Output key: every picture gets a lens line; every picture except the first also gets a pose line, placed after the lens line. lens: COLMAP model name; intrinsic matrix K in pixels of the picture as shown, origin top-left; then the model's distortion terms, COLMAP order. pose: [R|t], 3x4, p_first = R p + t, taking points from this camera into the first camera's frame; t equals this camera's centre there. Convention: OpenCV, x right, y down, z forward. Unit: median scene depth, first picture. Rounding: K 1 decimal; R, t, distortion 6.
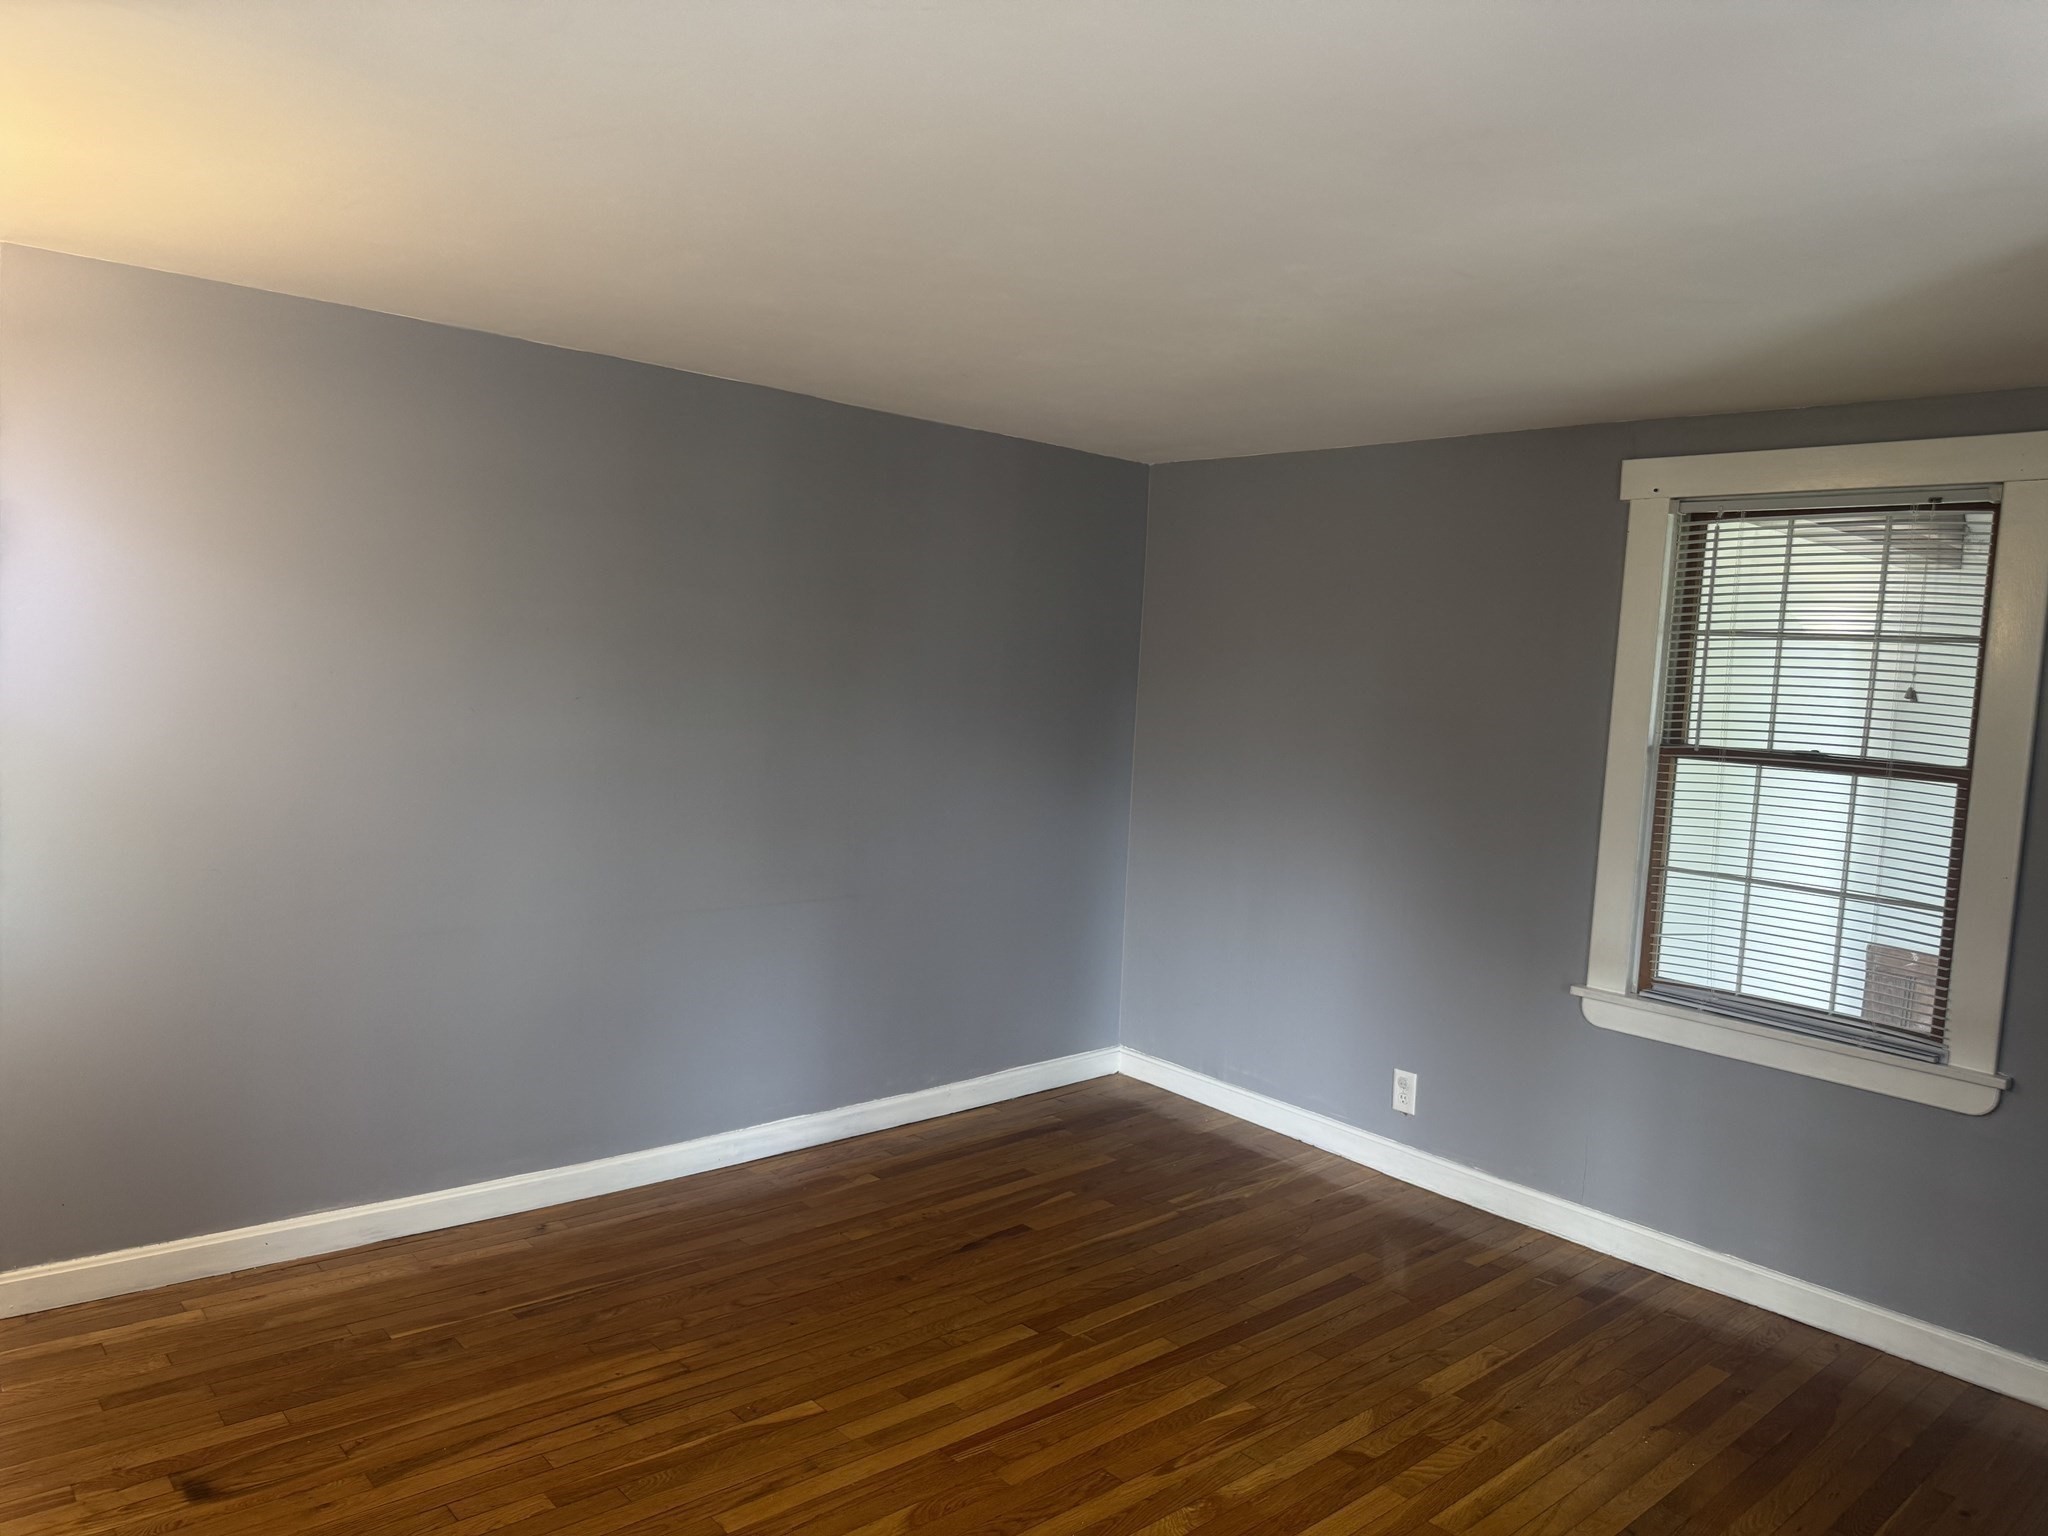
lens RADIAL K [[1440.2, 0, 1024.0], [0, 1440.2, 768.0], [0, 0, 1]] dist [0.186017, -0.225695]
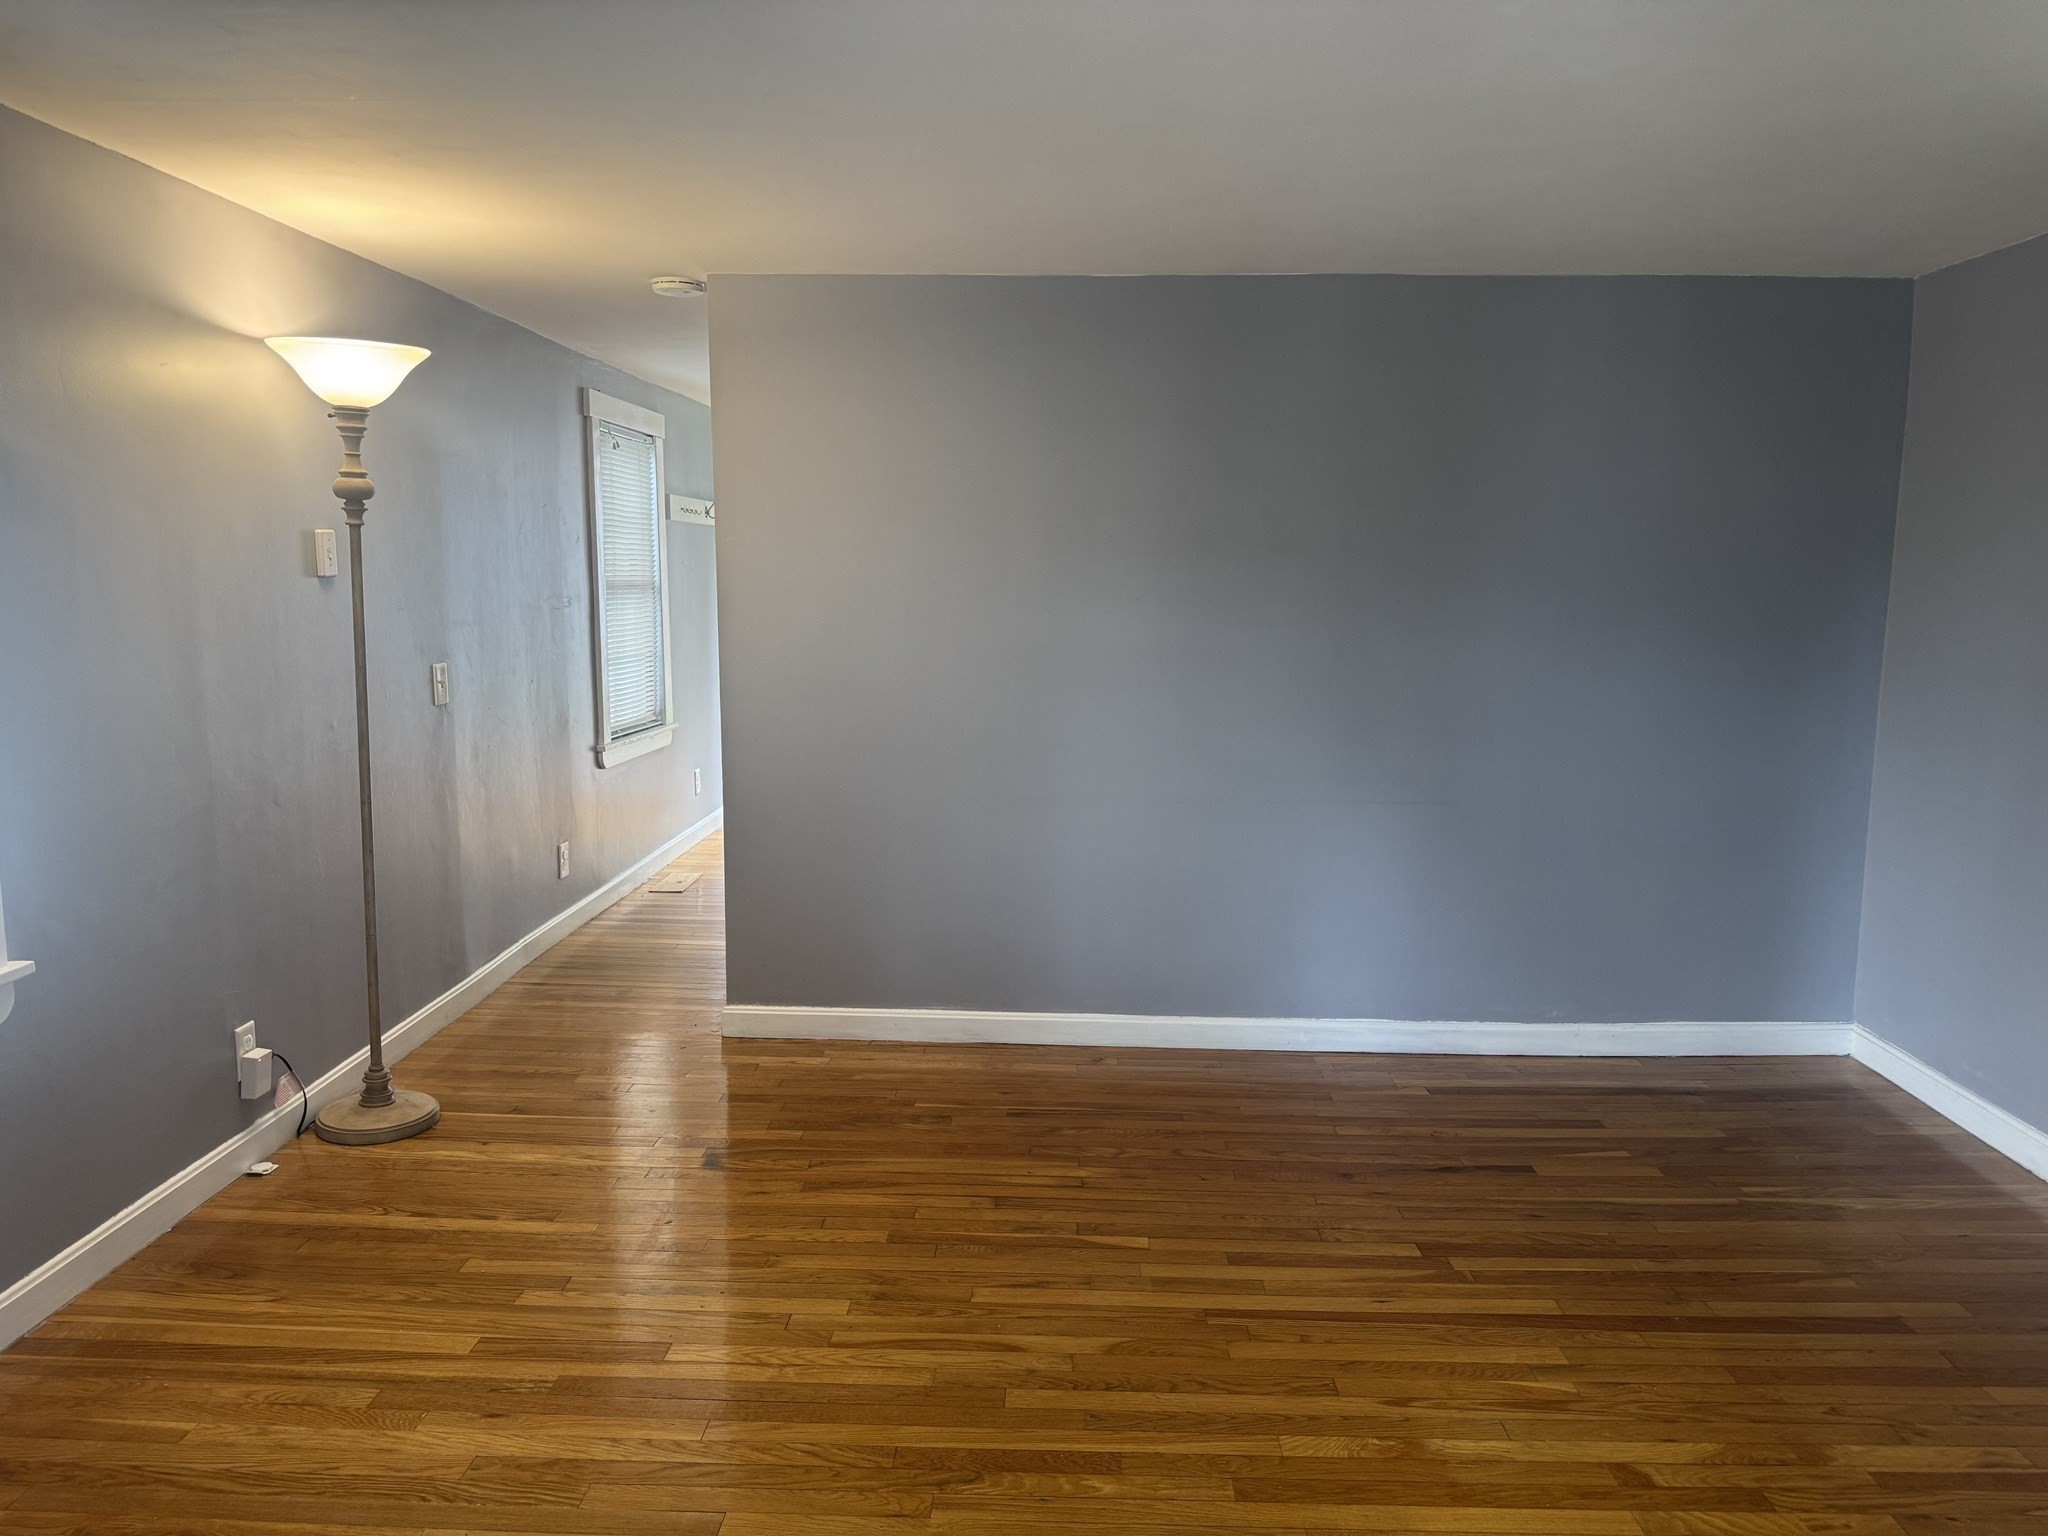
lens RADIAL K [[1409.1, 0, 1024.0], [0, 1409.1, 768.0], [0, 0, 1]] dist [0.067602, -0.002887]
pose [[0.743103, 0.039887, -0.667987, 0.420338], [-0.021022, 0.999121, 0.036273, 0.053878], [0.668847, -0.012912, 0.743288, 0.180600]]
